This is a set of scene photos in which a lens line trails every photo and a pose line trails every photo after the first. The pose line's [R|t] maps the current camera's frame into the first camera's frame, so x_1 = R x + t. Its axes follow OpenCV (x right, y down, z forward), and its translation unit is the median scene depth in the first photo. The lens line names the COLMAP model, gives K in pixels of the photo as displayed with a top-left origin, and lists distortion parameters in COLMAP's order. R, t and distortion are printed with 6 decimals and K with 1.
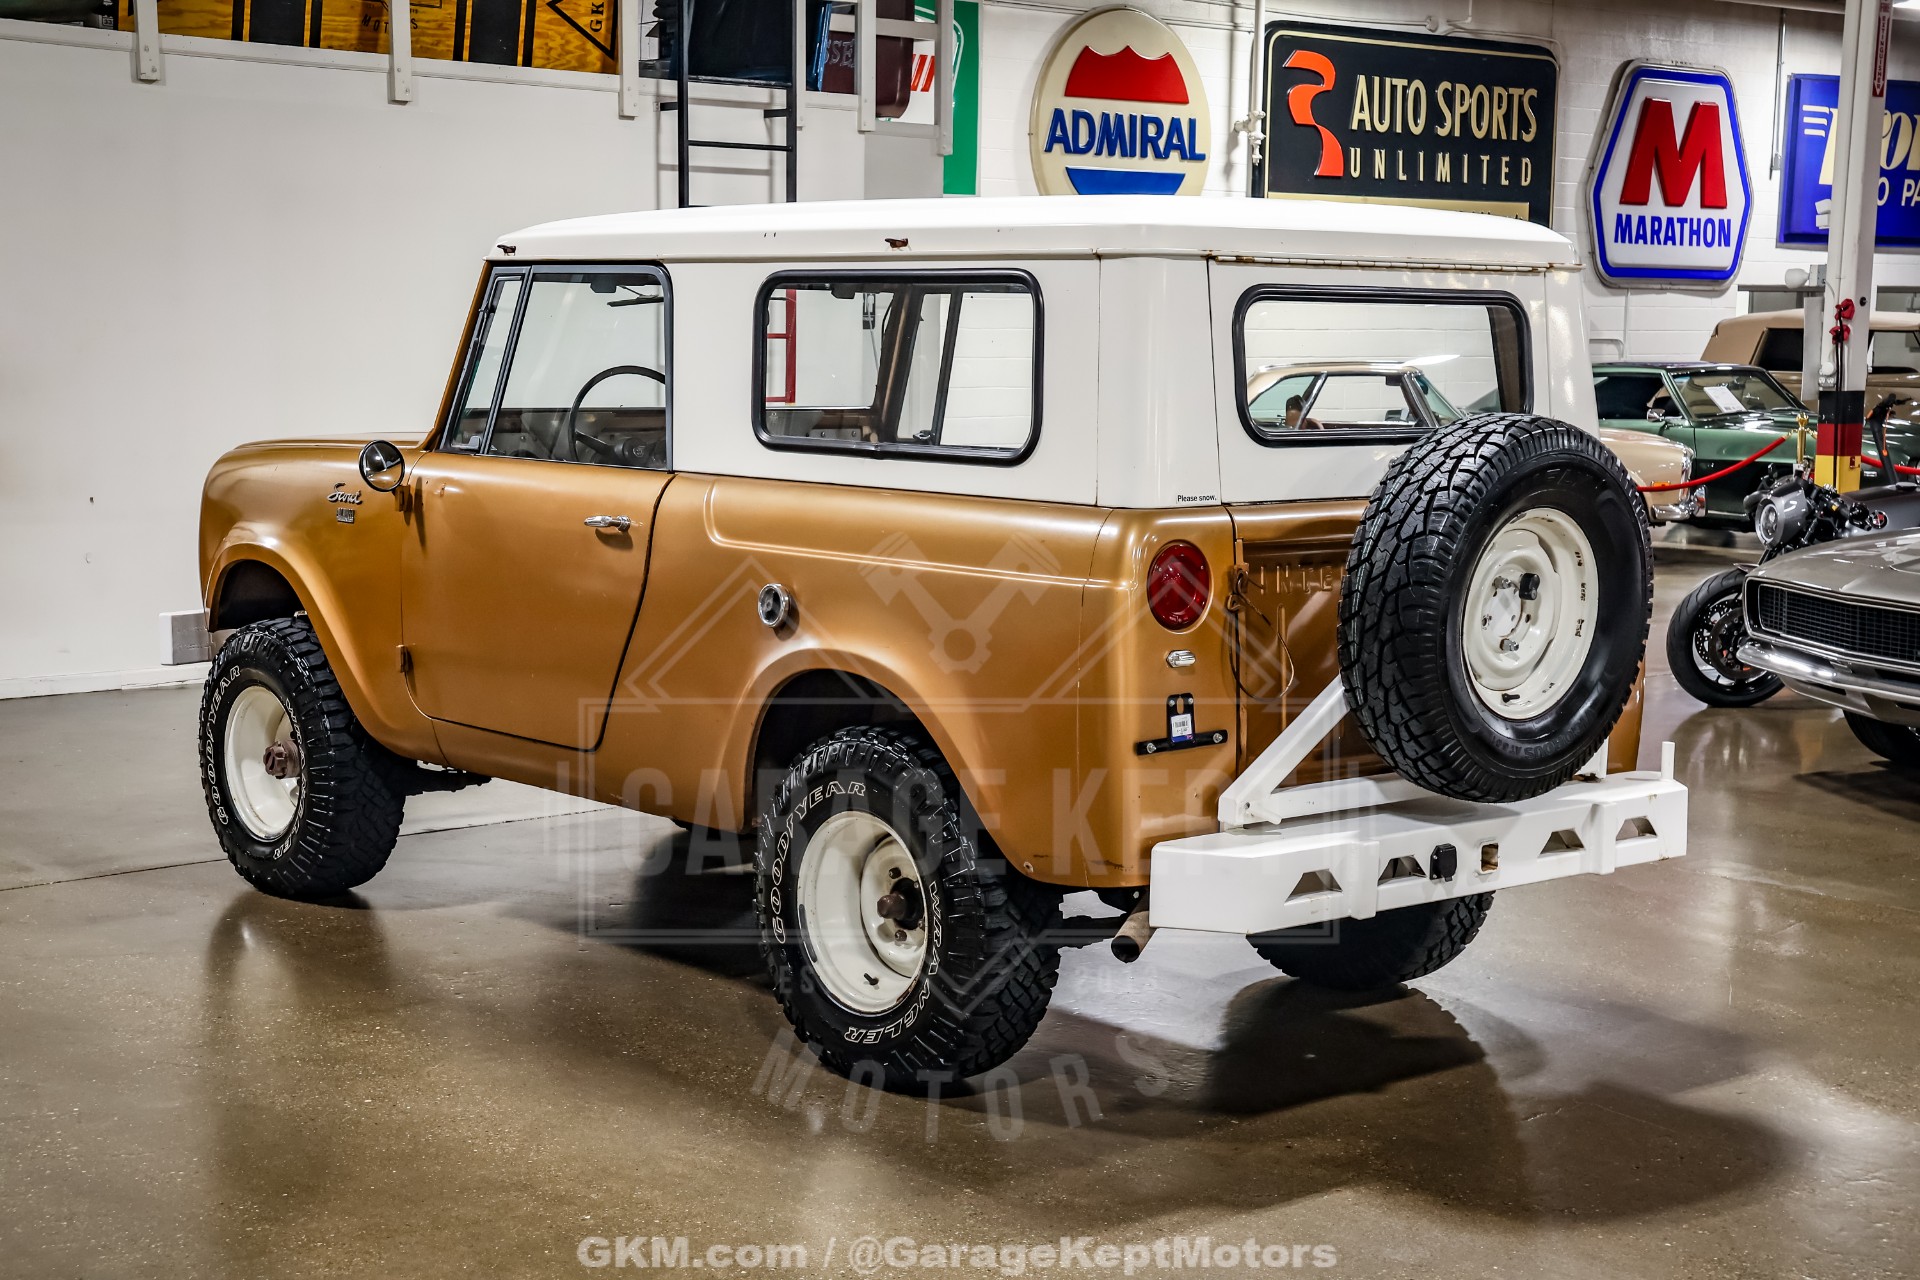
lens RADIAL K [[2774.2, 0, 944.8], [0, 2774.2, 639.8], [0, 0, 1]] dist [0.116486, 0.145069]
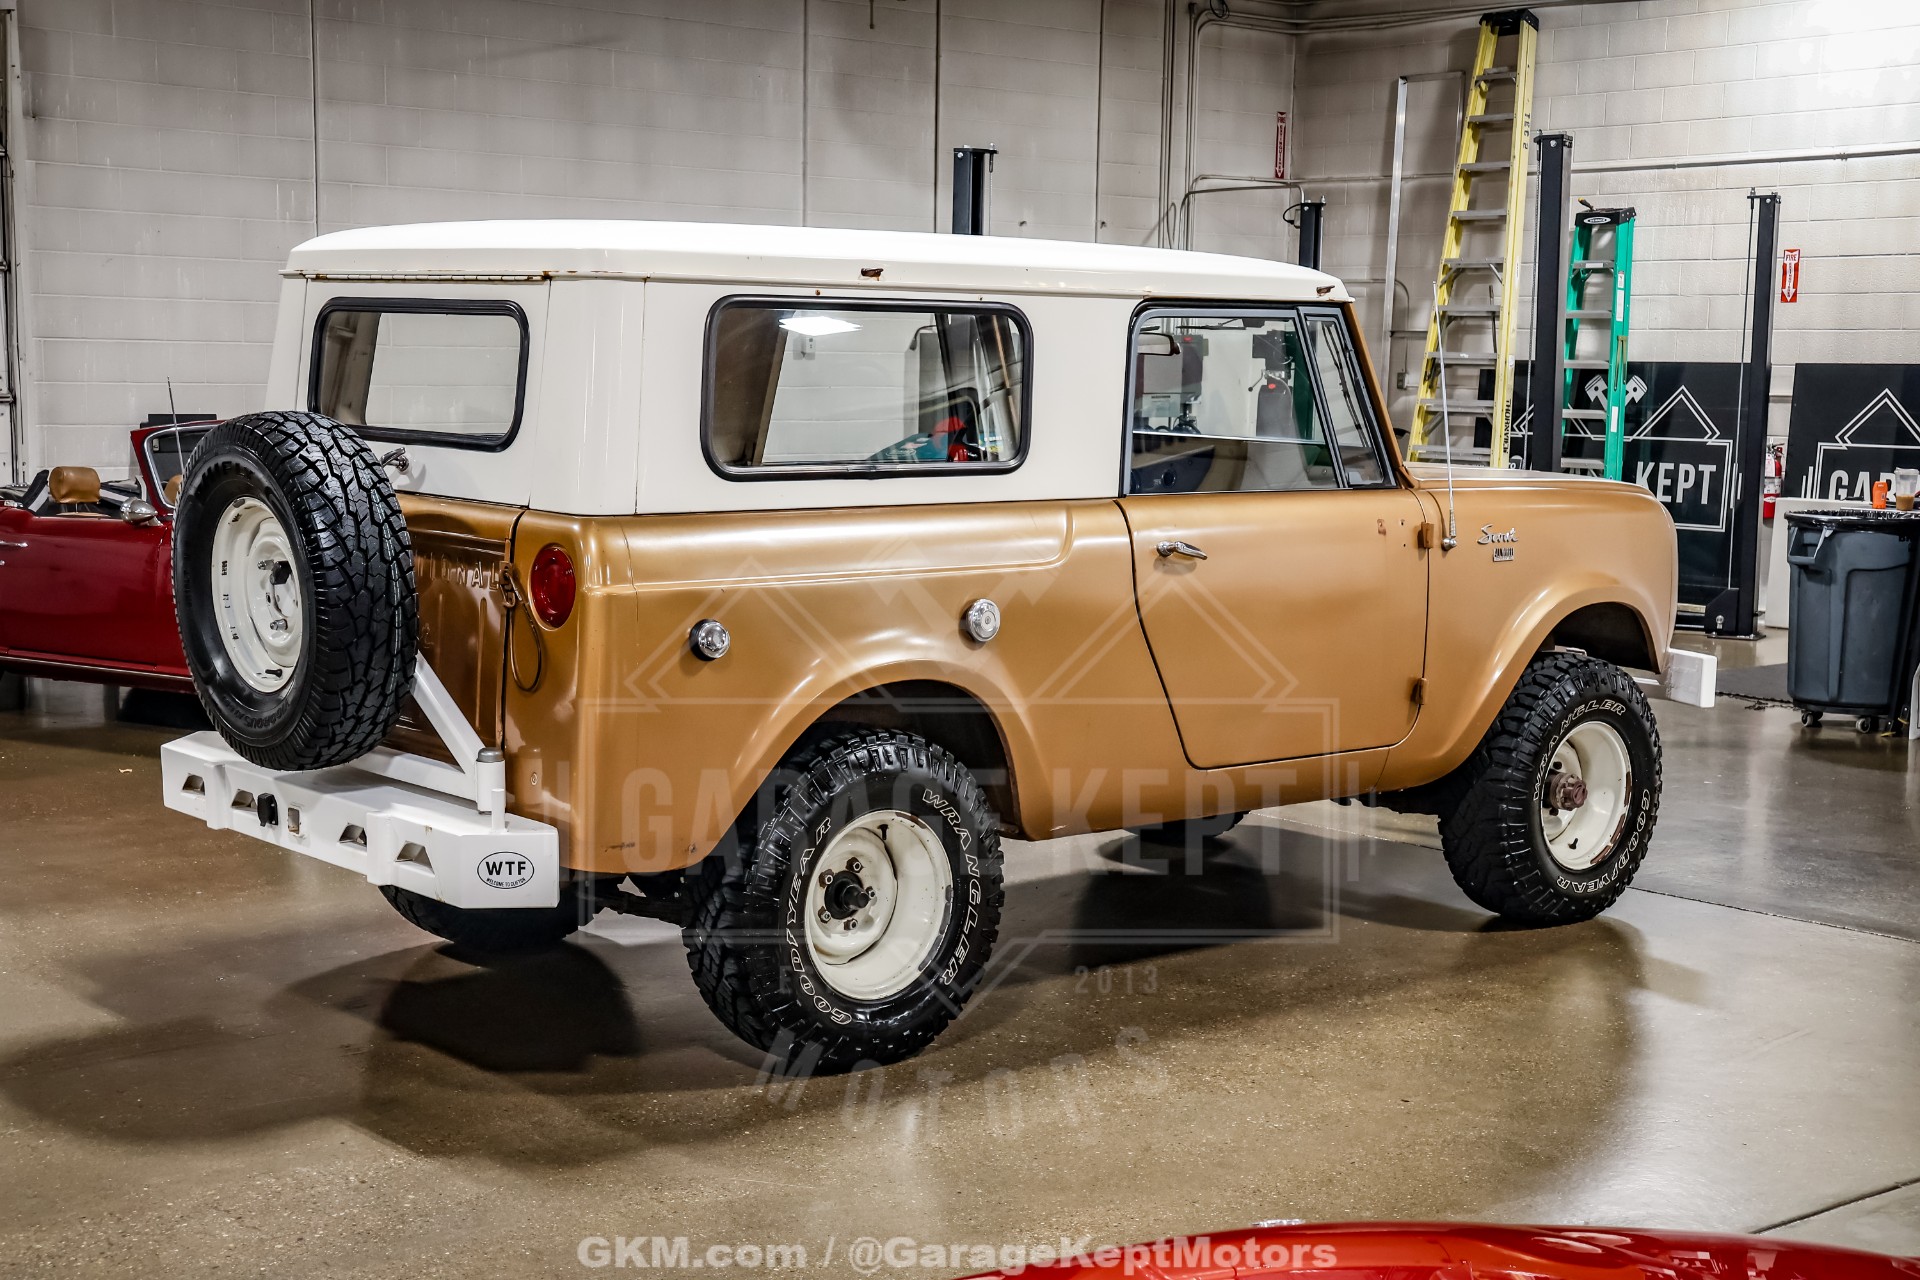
lens RADIAL K [[2645.2, 0, 958.5], [0, 2645.2, 645.2], [0, 0, 1]] dist [0.083208, 0.275824]
pose [[0.000872, 0.104070, -0.994570, 1.062334], [-0.132078, 0.985869, 0.103043, -0.113596], [0.991239, 0.131271, 0.014605, 1.074133]]
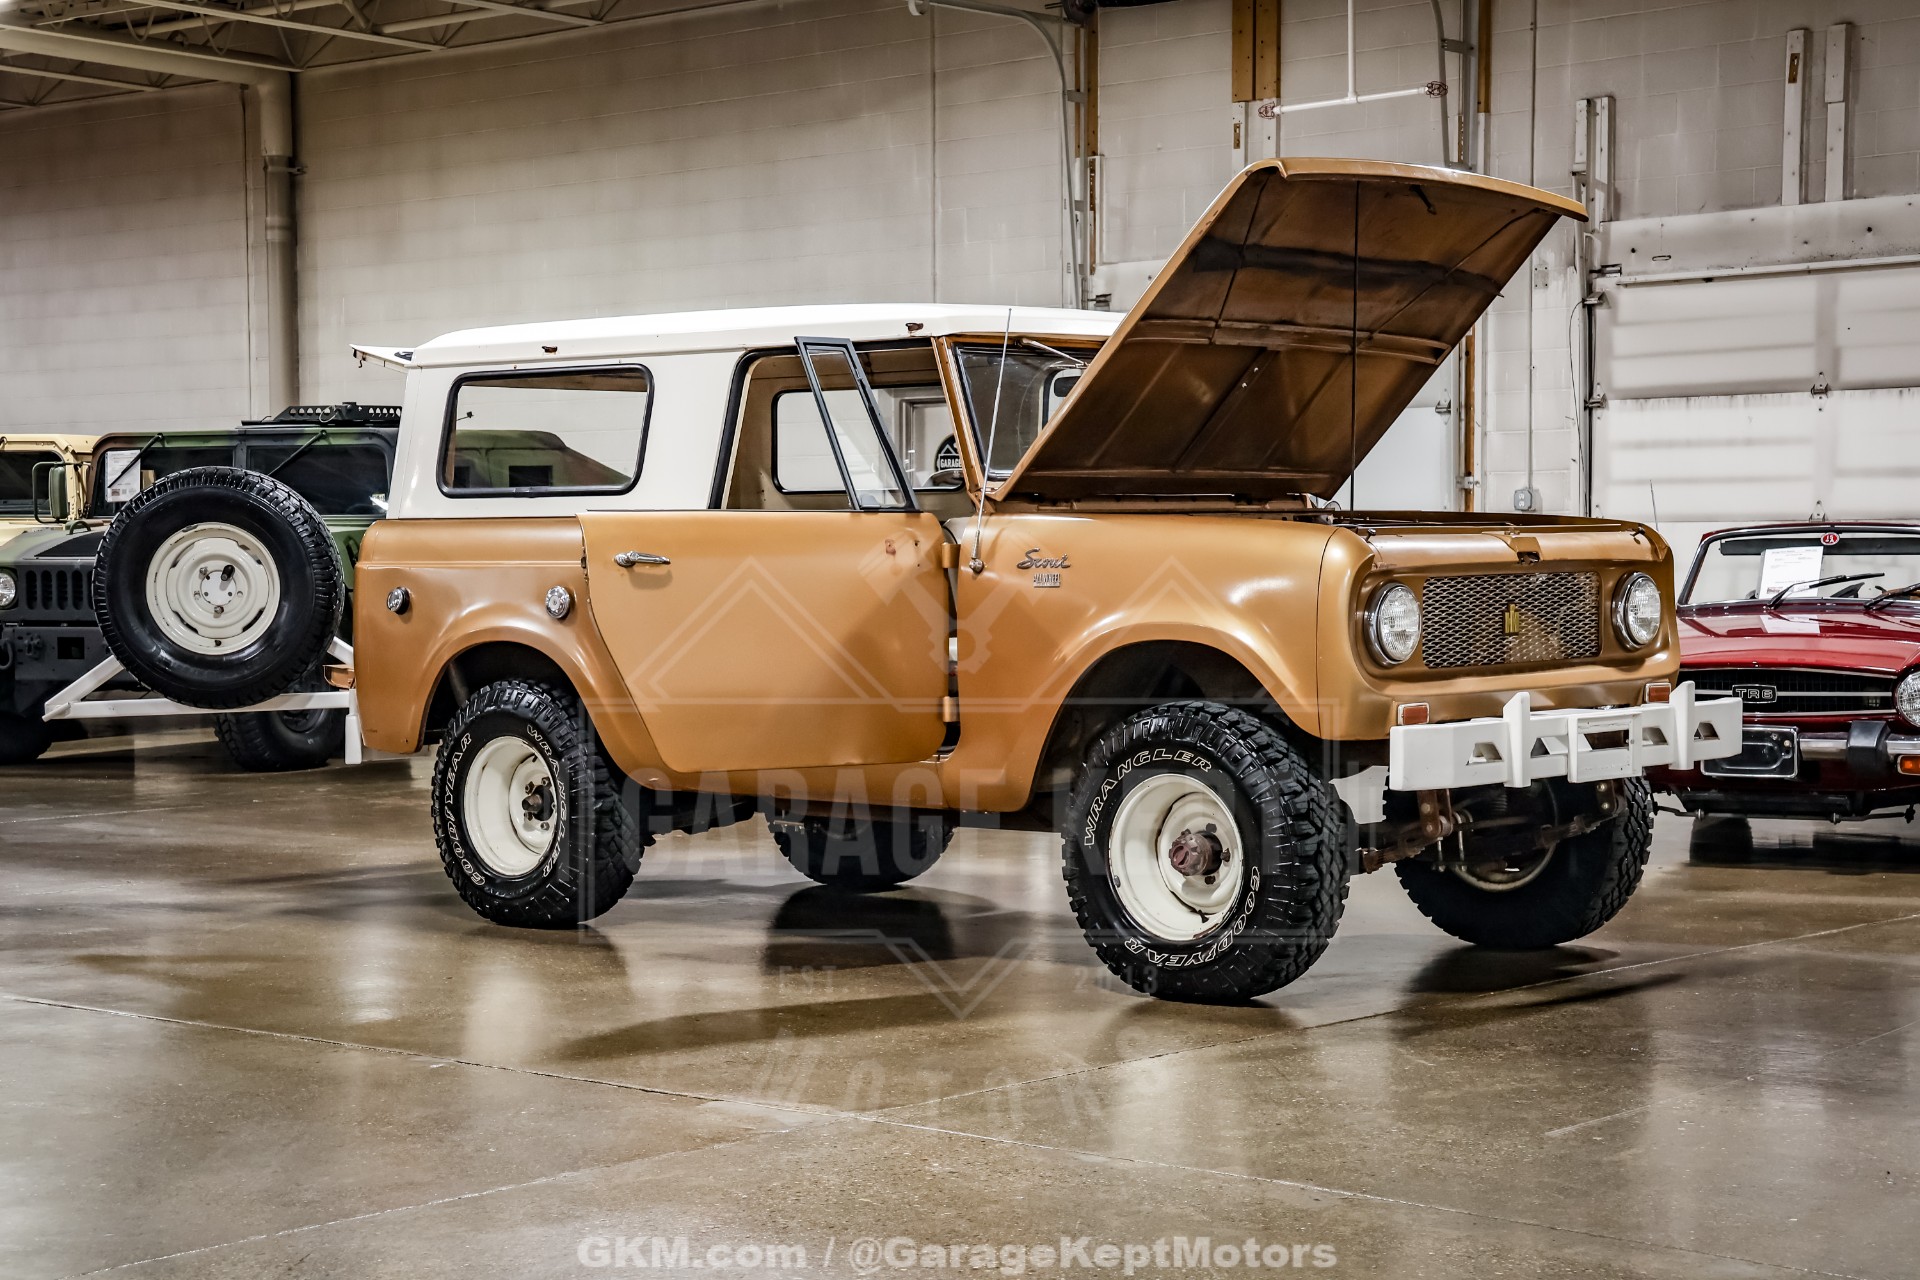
lens RADIAL K [[3325.7, 0, 944.1], [0, 3325.7, 641.0], [0, 0, 1]] dist [0.171916, 0.567813]
pose [[-0.992020, -0.002183, -0.126061, 0.162775], [-0.019948, 0.989974, 0.139835, -0.230000], [0.124491, 0.141234, -0.982118, 2.636058]]
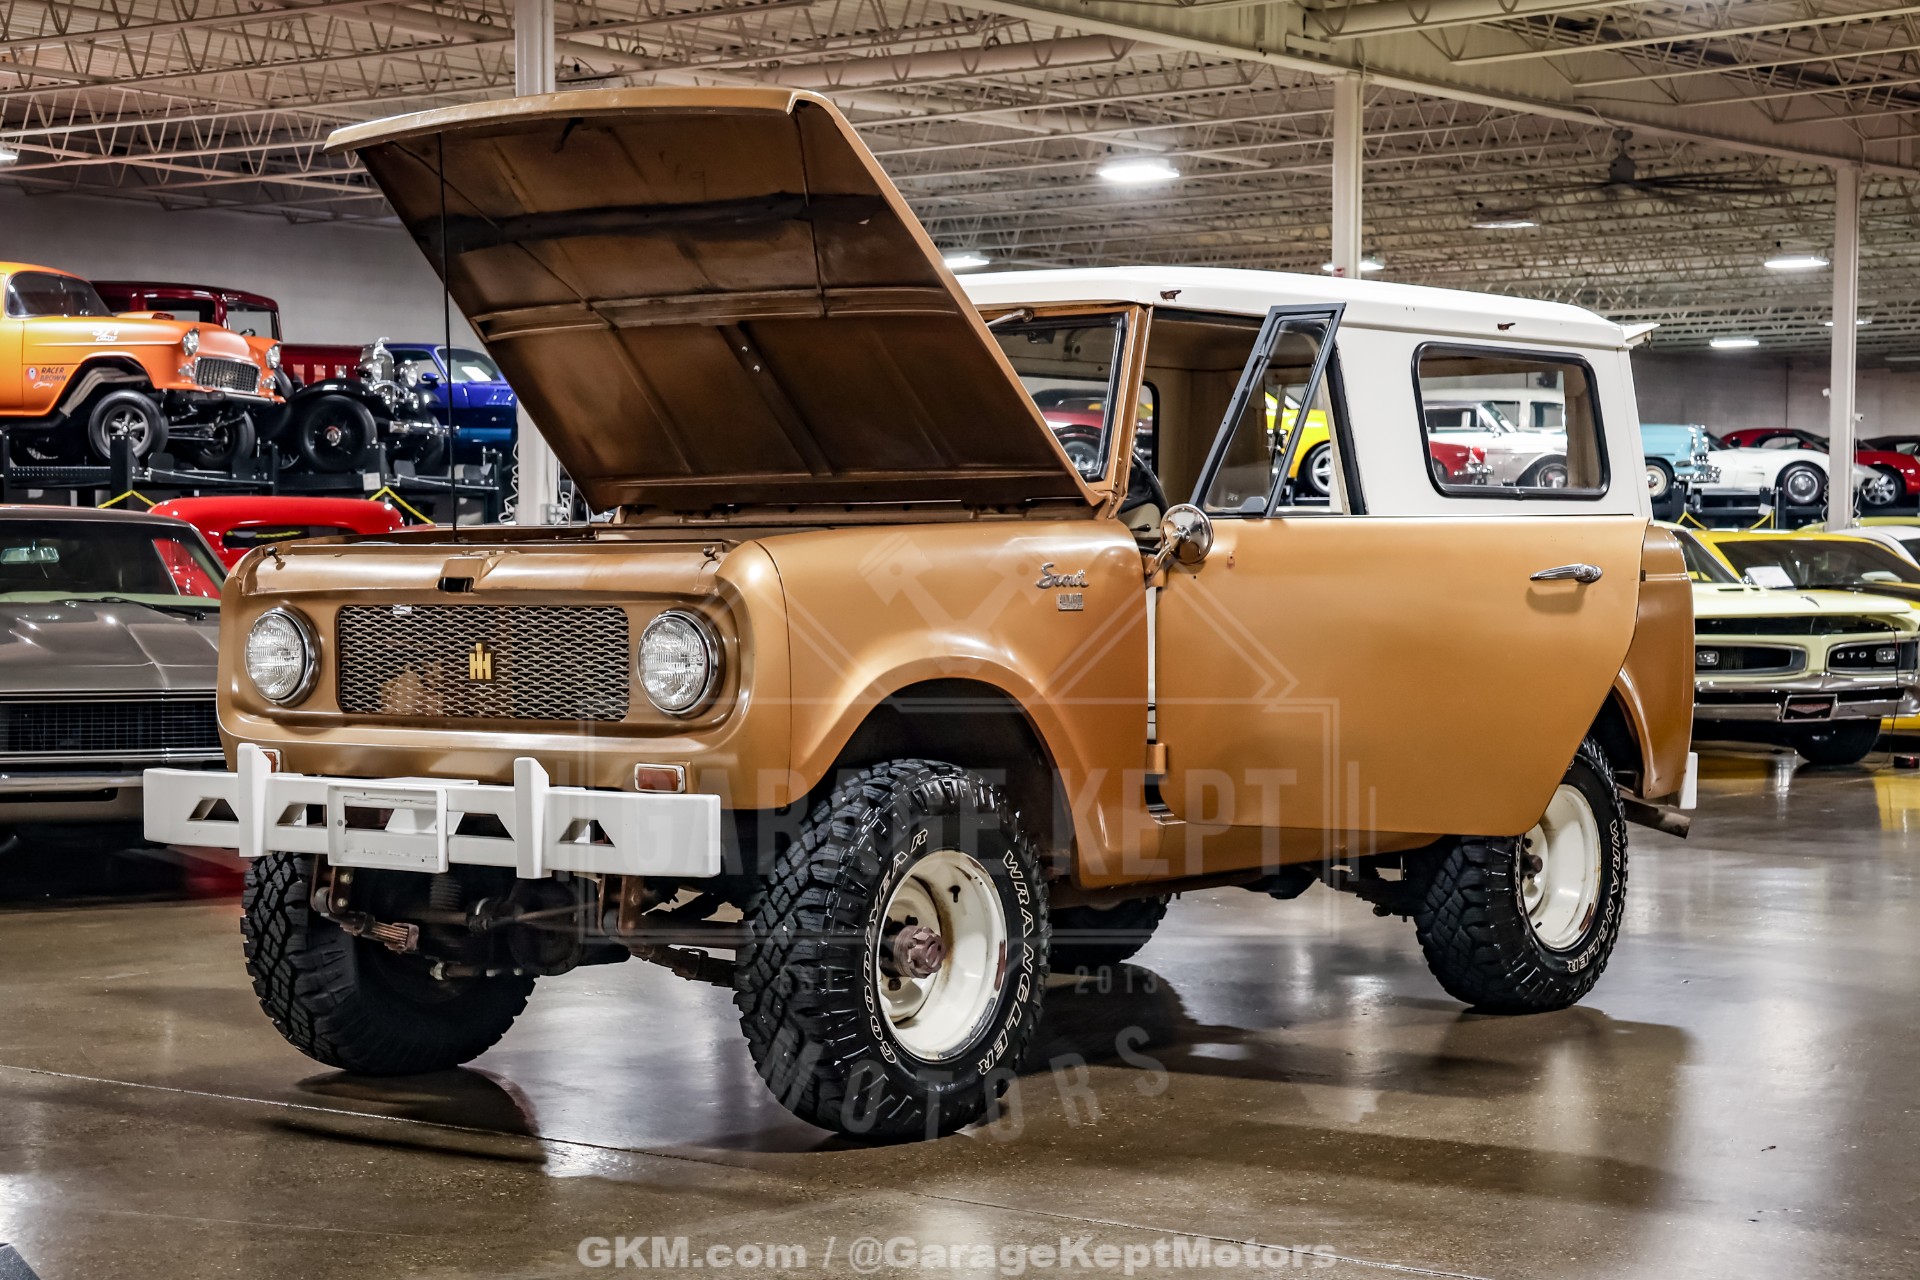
lens RADIAL K [[3500.7, 0, 931.6], [0, 3500.7, 635.0], [0, 0, 1]] dist [0.205408, 0.310060]
pose [[-0.168771, -0.034230, 0.985061, -1.373567], [0.109274, 0.992586, 0.053214, -0.106220], [-0.979579, 0.116623, -0.163779, 1.370767]]
